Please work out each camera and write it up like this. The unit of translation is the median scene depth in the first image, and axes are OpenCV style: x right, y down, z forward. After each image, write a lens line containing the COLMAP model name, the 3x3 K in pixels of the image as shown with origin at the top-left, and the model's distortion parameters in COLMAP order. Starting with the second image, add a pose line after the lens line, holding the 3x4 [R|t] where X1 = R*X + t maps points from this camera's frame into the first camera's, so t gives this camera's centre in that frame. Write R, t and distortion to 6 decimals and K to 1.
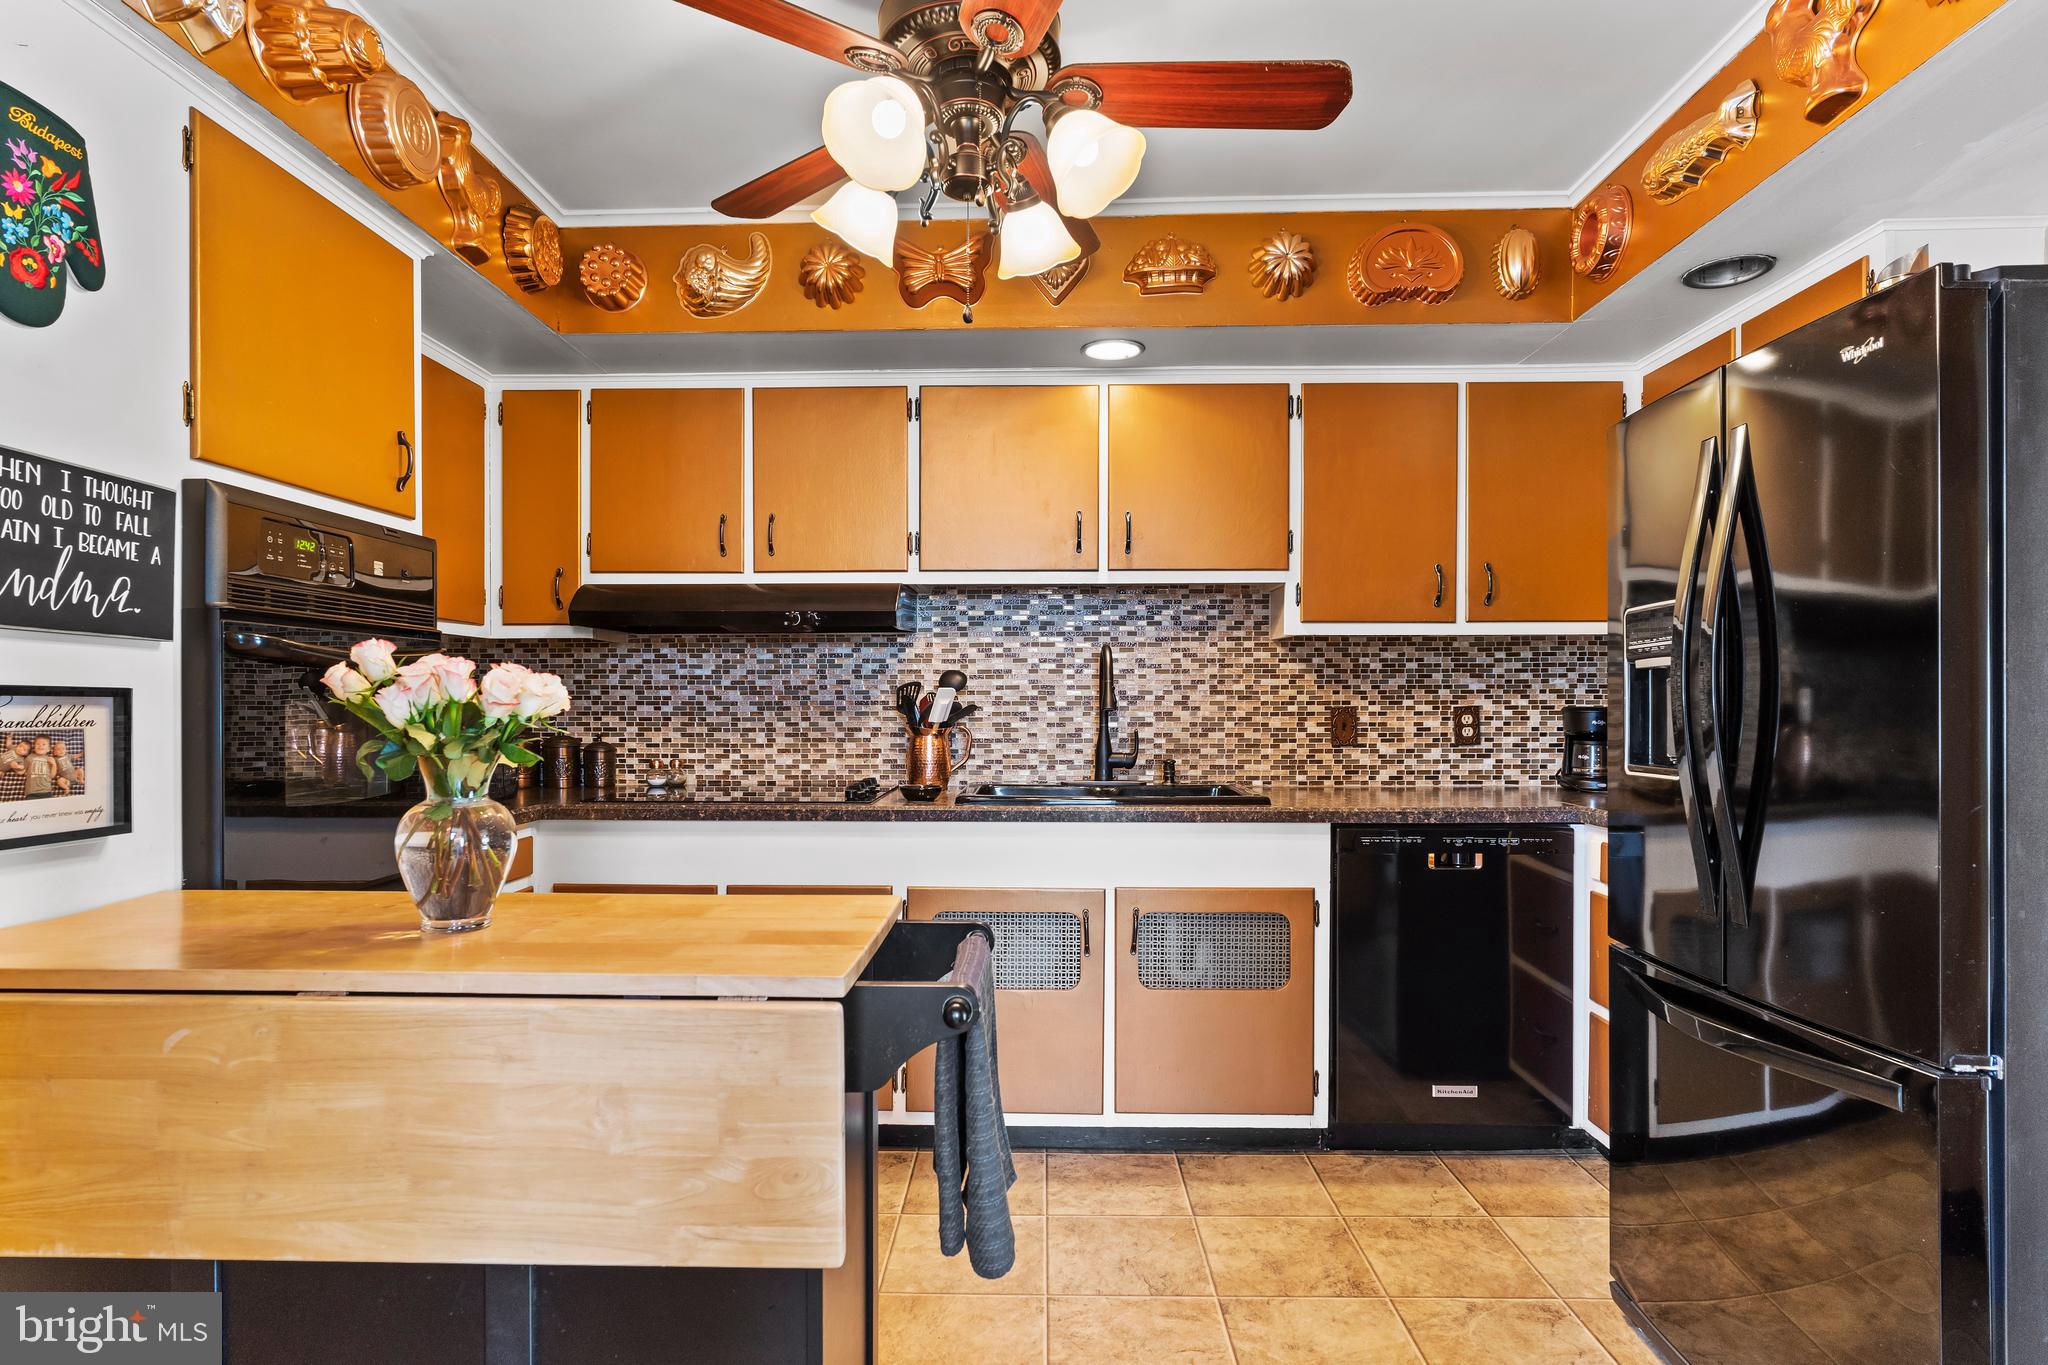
lens RADIAL K [[1047.2, 0, 1020.2], [0, 1047.2, 714.2], [0, 0, 1]] dist [-0.002070, 0.000845]
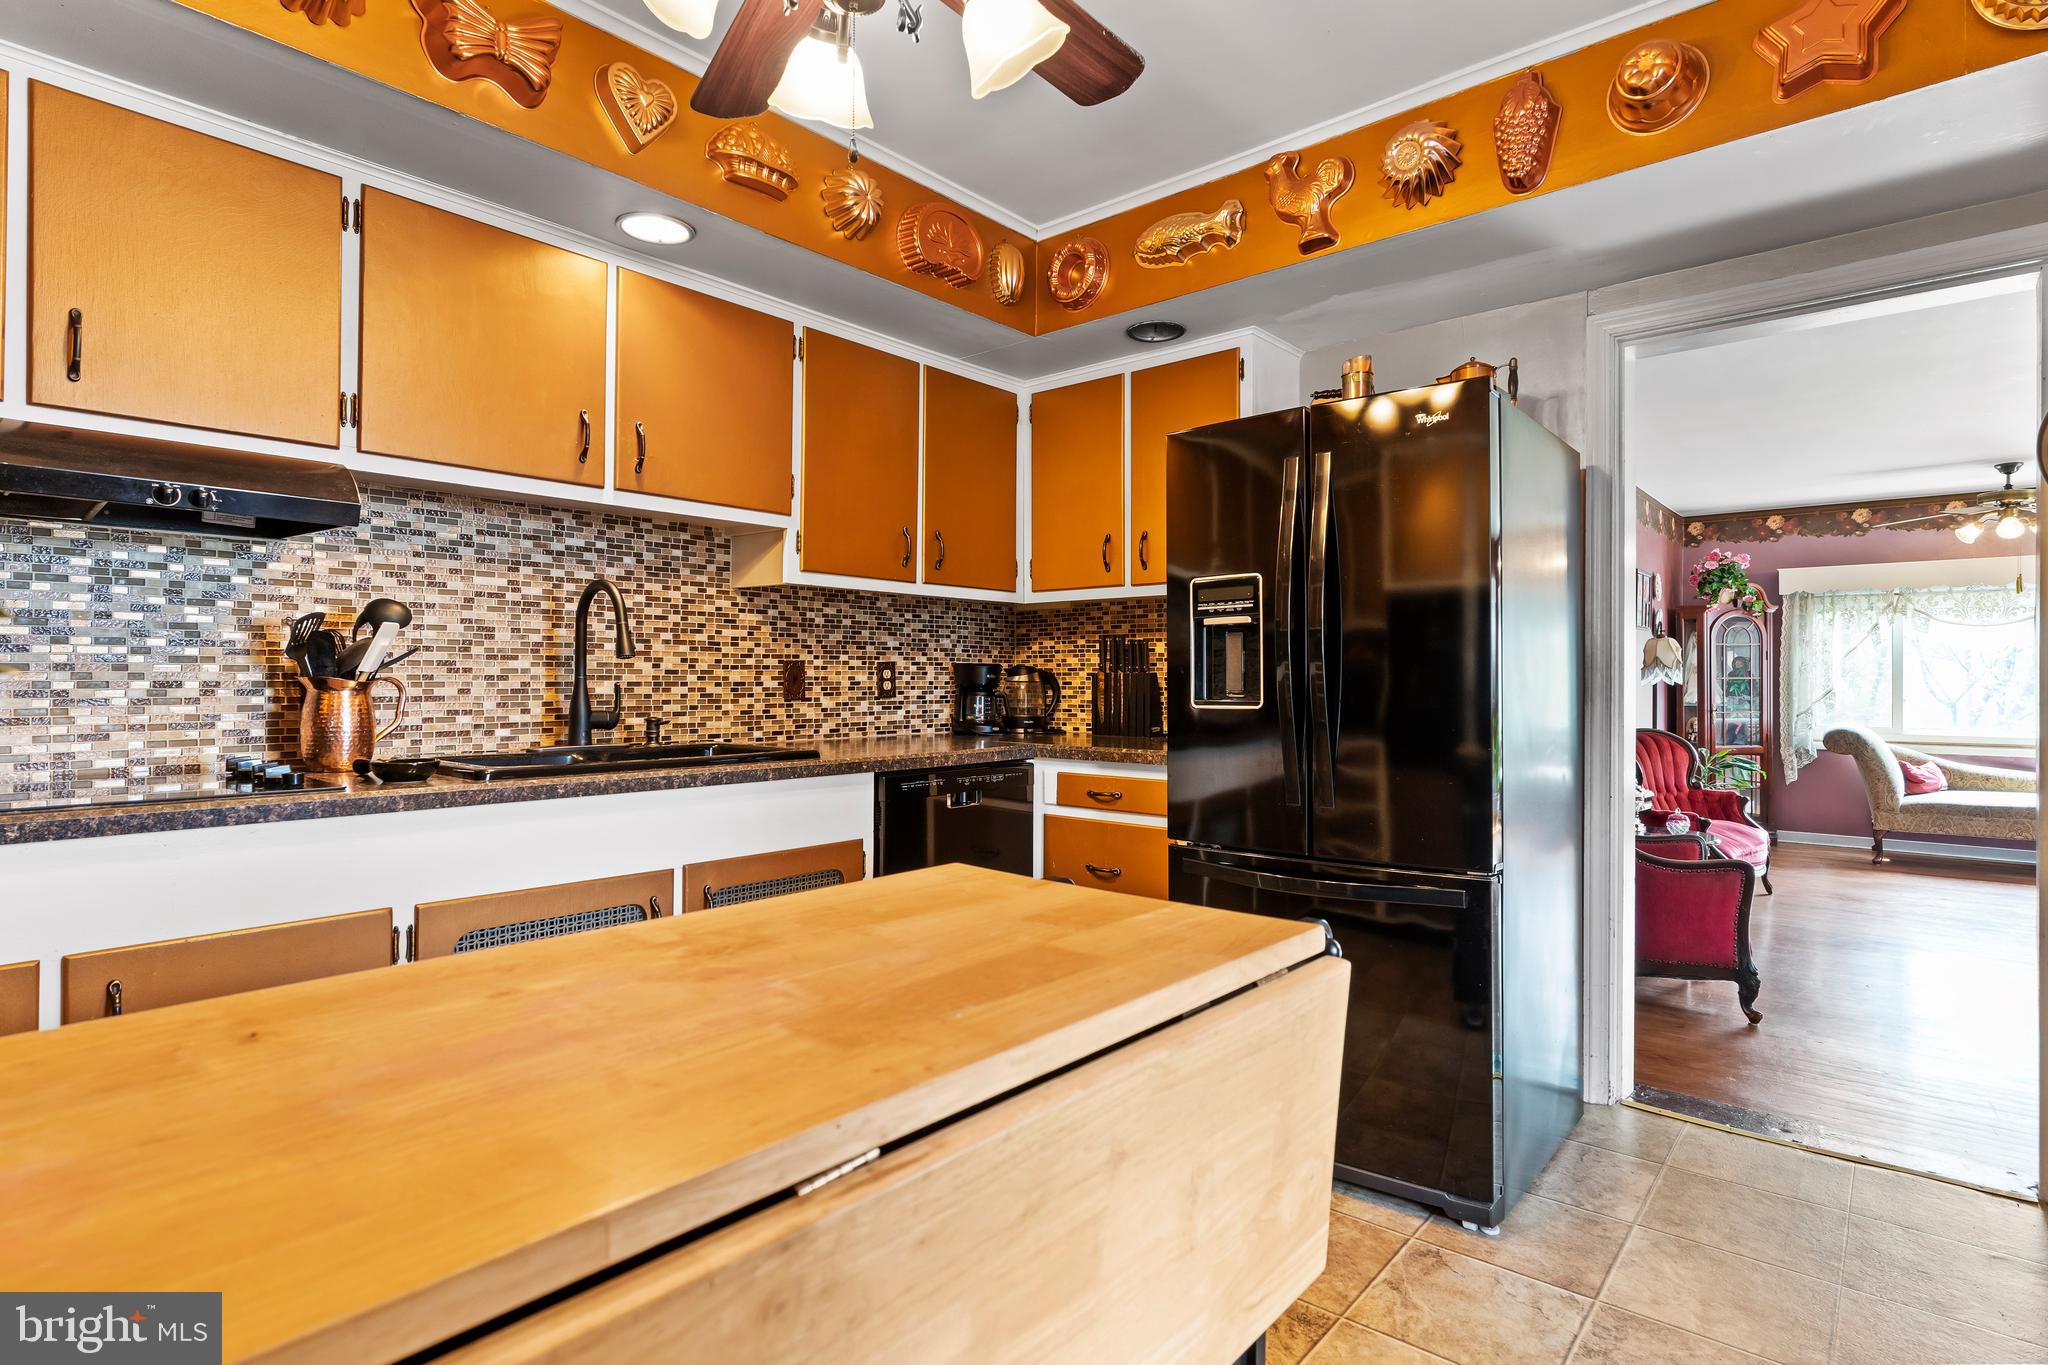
lens RADIAL K [[1046.2, 0, 1015.5], [0, 1046.2, 688.9], [0, 0, 1]] dist [-0.006056, 0.000060]
pose [[0.633330, -0.004505, 0.773869, -0.324931], [0.003591, 0.999989, 0.002882, 0.017647], [-0.773874, 0.000954, 0.633339, 0.210874]]
